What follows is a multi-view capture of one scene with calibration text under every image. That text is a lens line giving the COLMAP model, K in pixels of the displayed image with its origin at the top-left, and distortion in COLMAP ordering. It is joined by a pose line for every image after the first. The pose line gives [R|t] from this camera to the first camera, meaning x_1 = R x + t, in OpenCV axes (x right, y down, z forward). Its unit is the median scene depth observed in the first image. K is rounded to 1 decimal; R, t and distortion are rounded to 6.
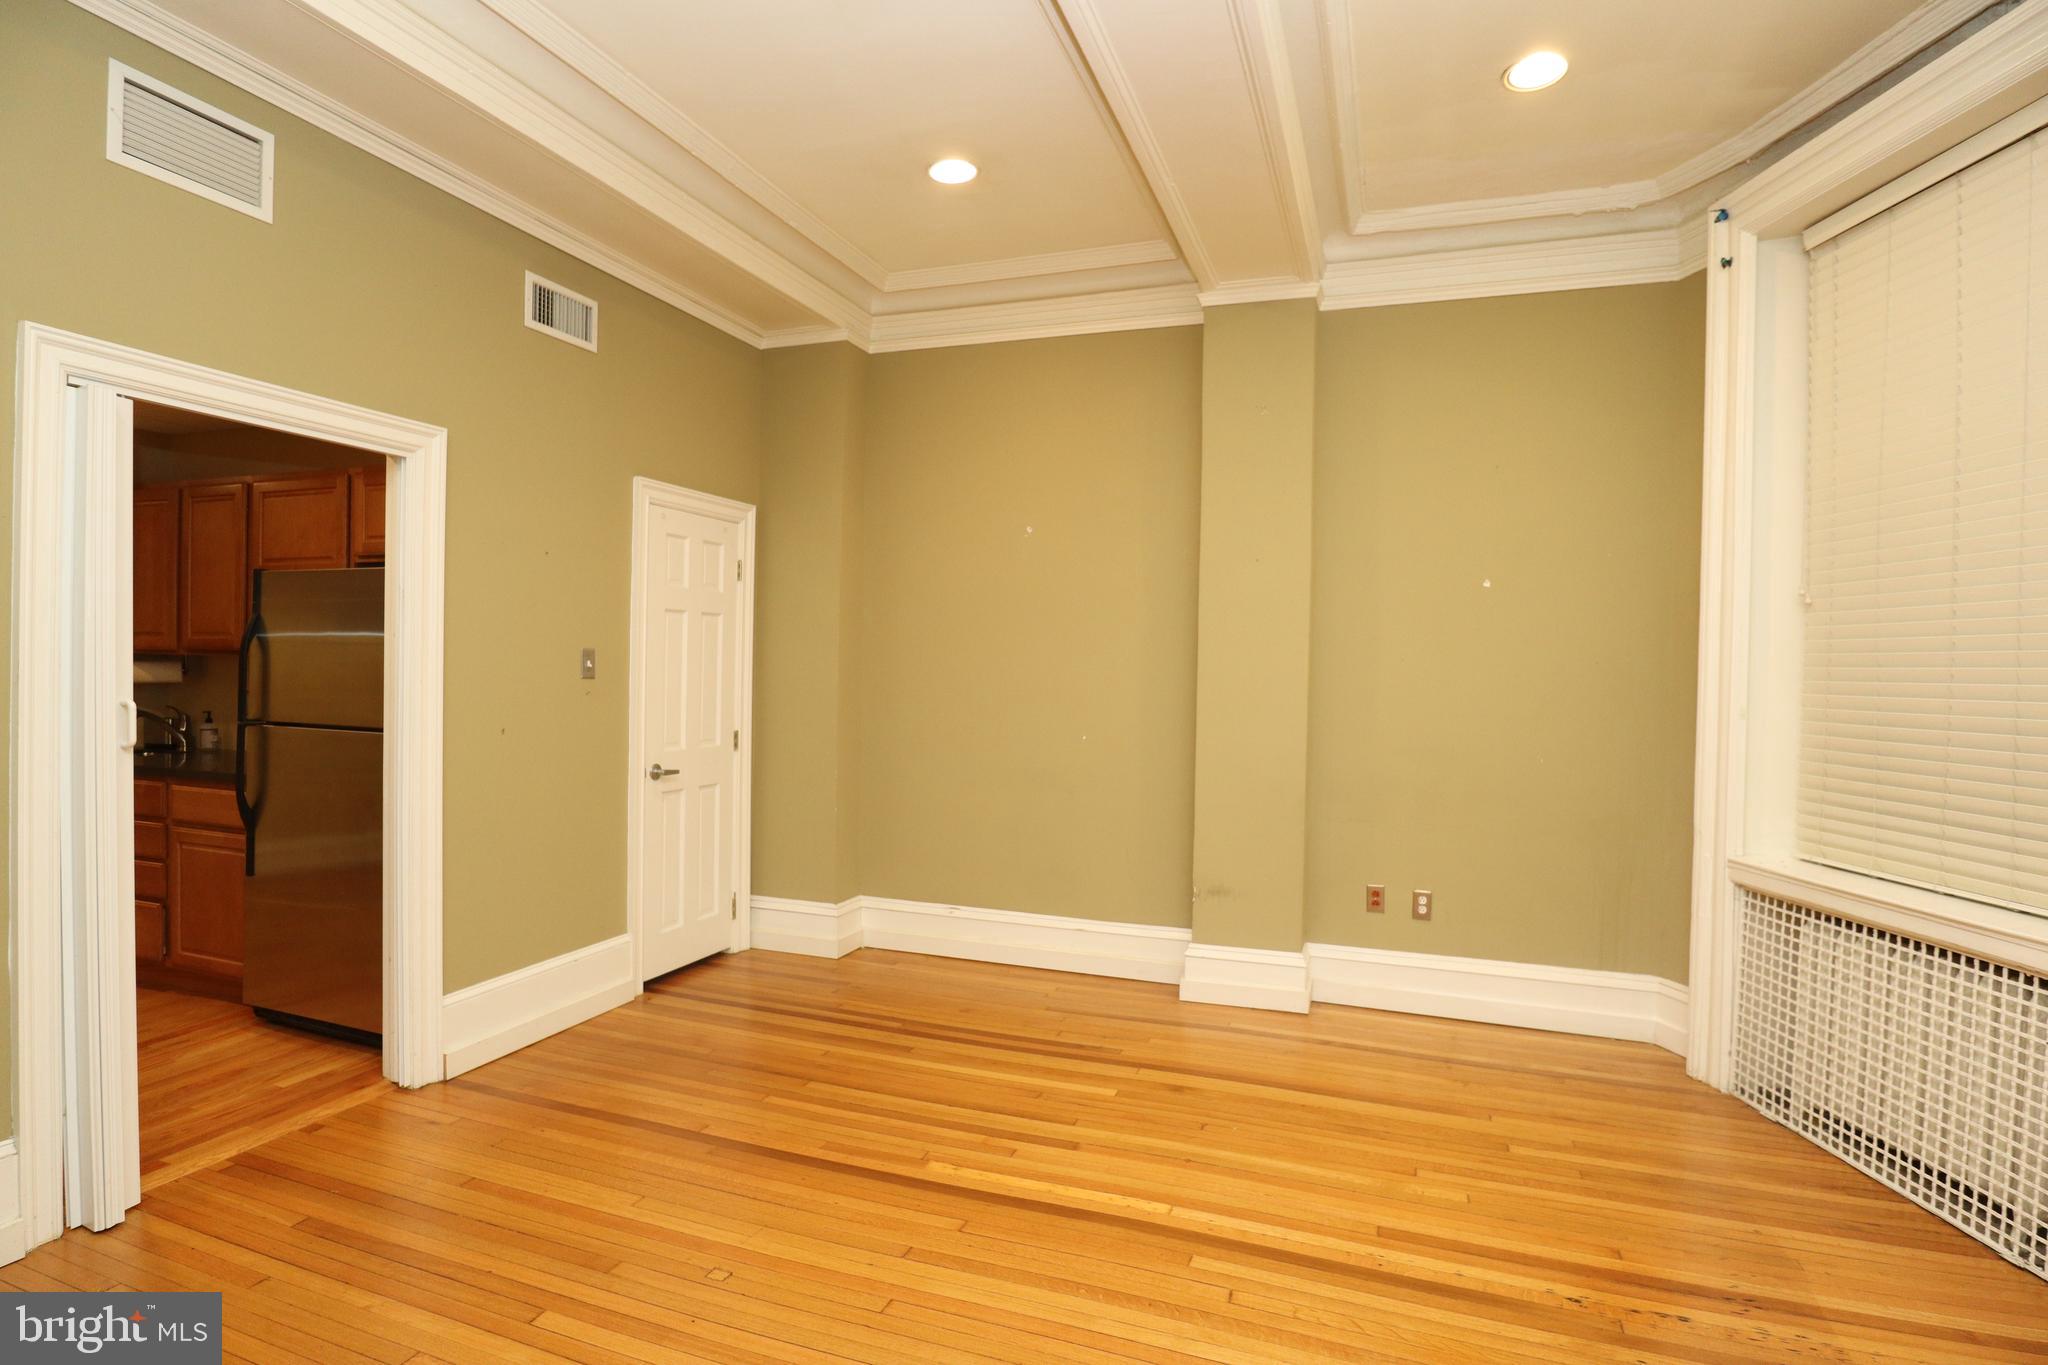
lens RADIAL K [[1021.3, 0, 1035.4], [0, 1021.3, 681.9], [0, 0, 1]] dist [-0.034491, 0.000500]
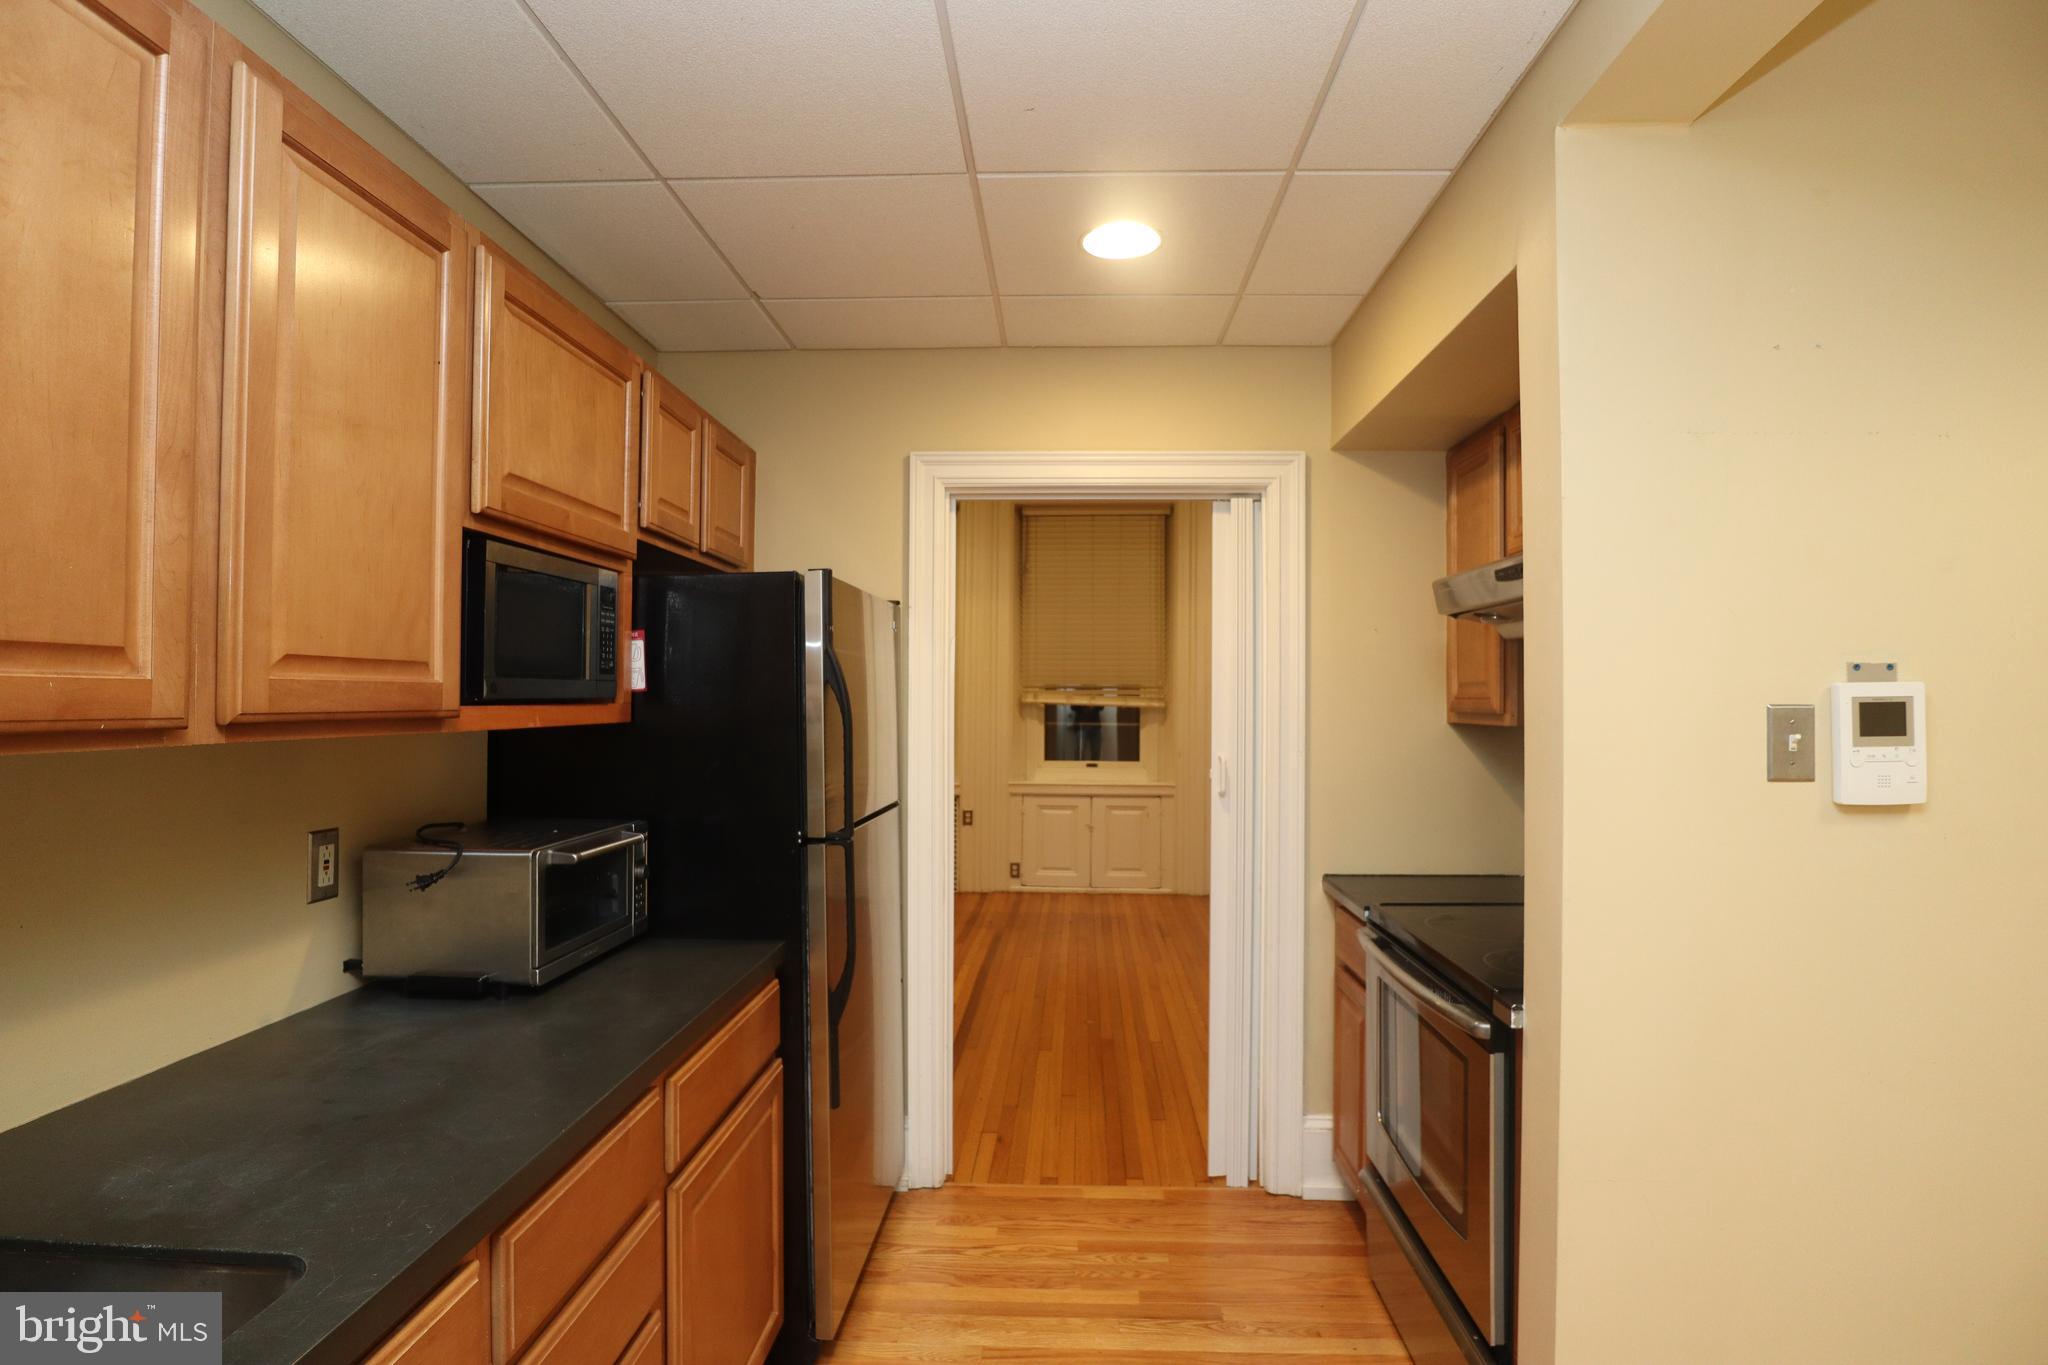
lens RADIAL K [[1021.3, 0, 1035.4], [0, 1021.3, 681.9], [0, 0, 1]] dist [-0.034491, 0.000500]
pose [[-0.295650, -0.002234, 0.955294, -1.283705], [0.000824, 0.999996, 0.002594, -0.043545], [-0.955296, 0.001554, -0.295647, 0.994760]]
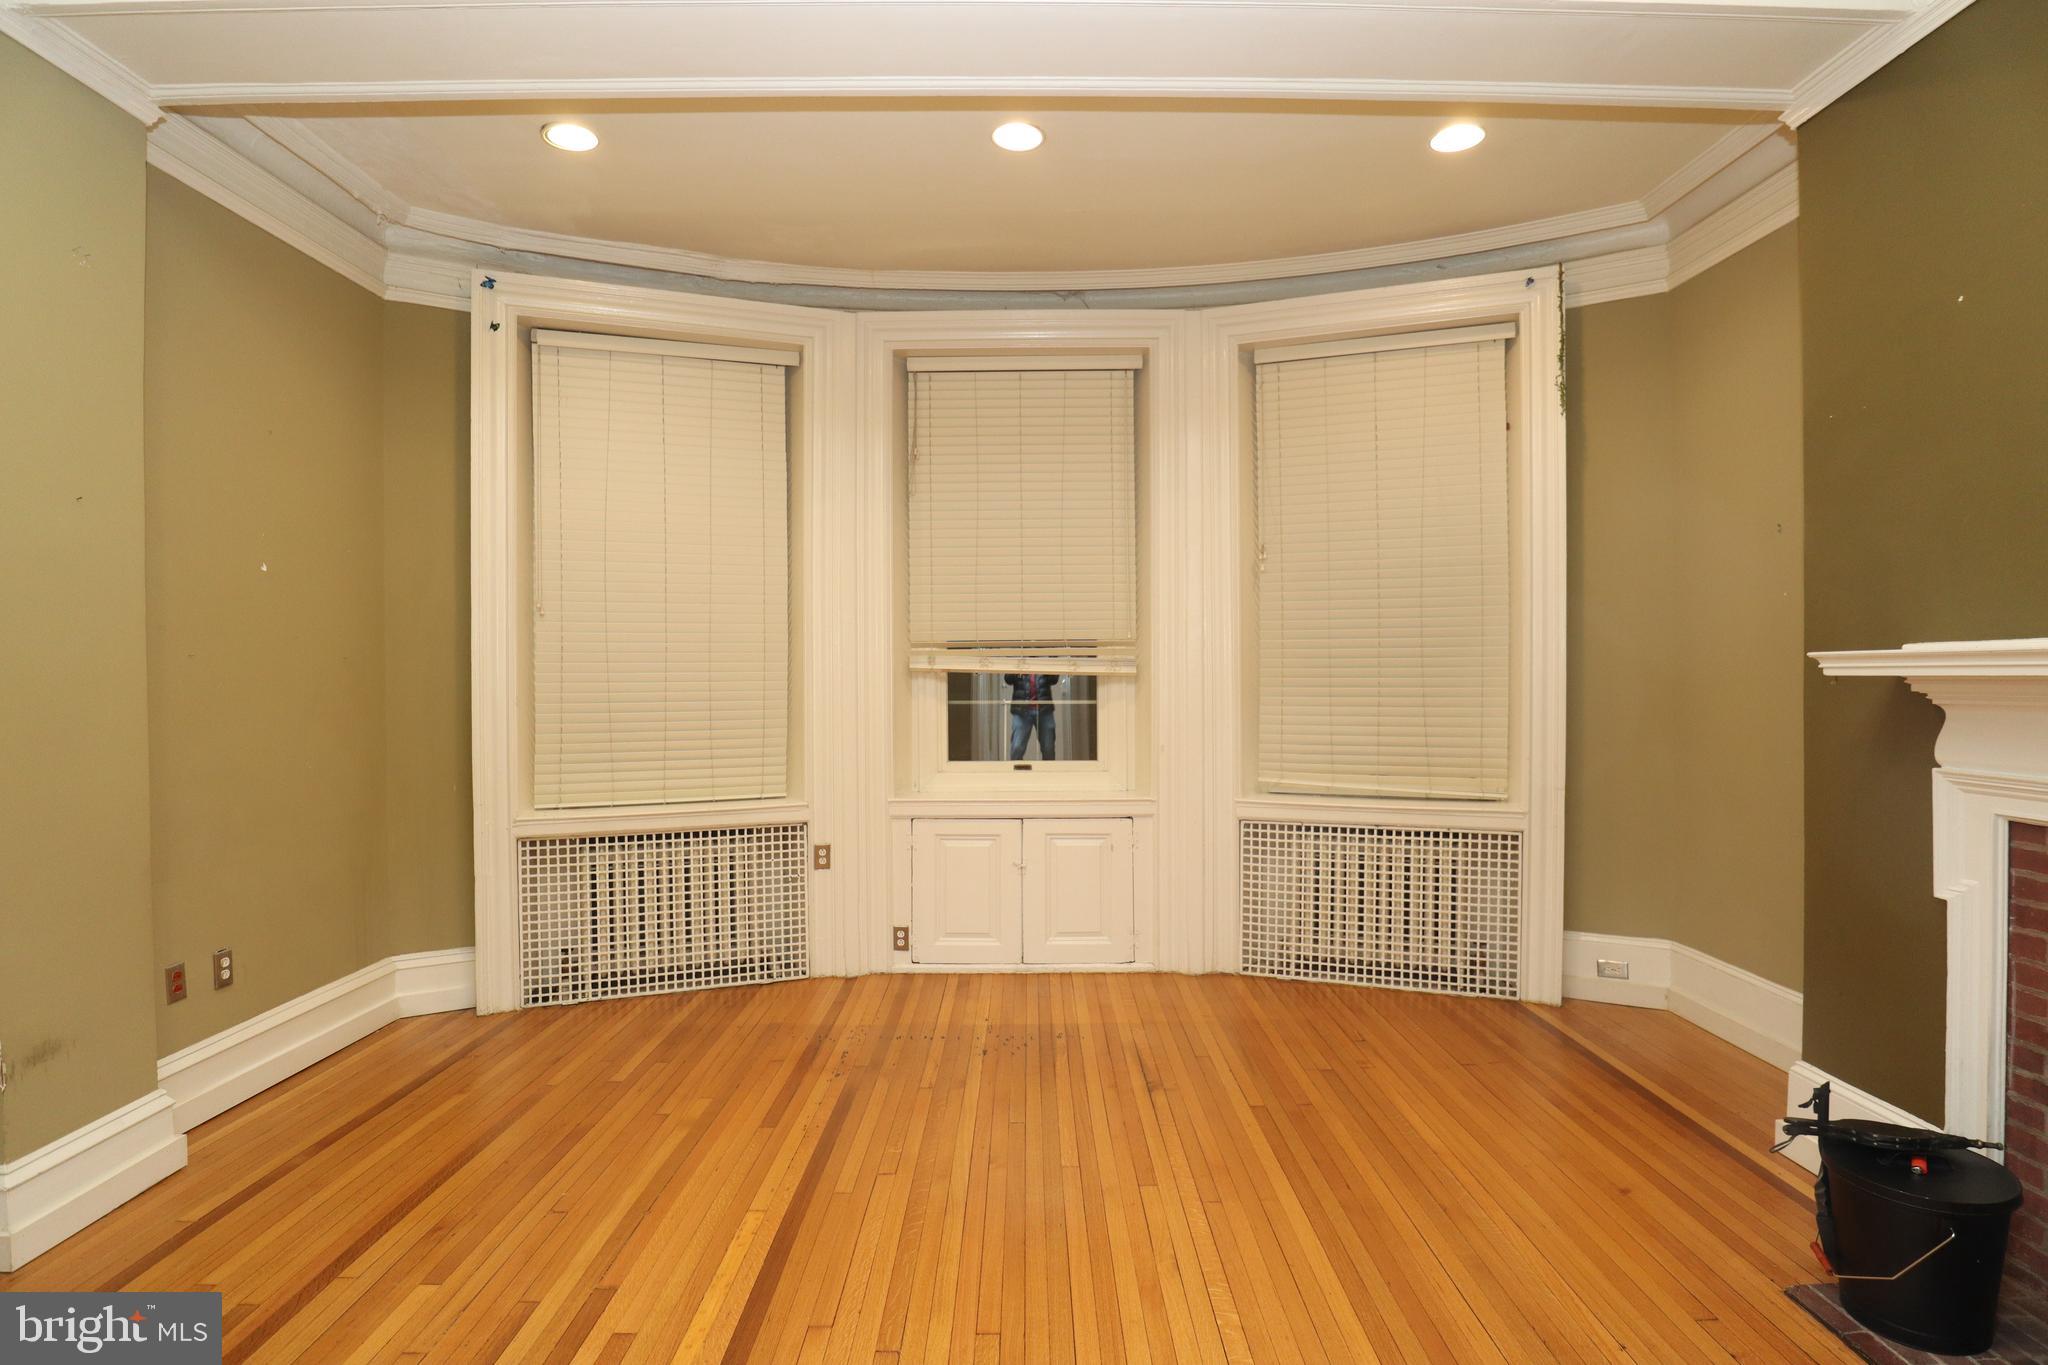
lens RADIAL K [[1021.3, 0, 1035.4], [0, 1021.3, 681.9], [0, 0, 1]] dist [-0.034491, 0.000500]
pose [[-0.347279, -0.024863, 0.937432, -0.594754], [0.011505, 0.999460, 0.030770, -0.020116], [-0.937691, 0.021471, -0.346805, 0.719530]]
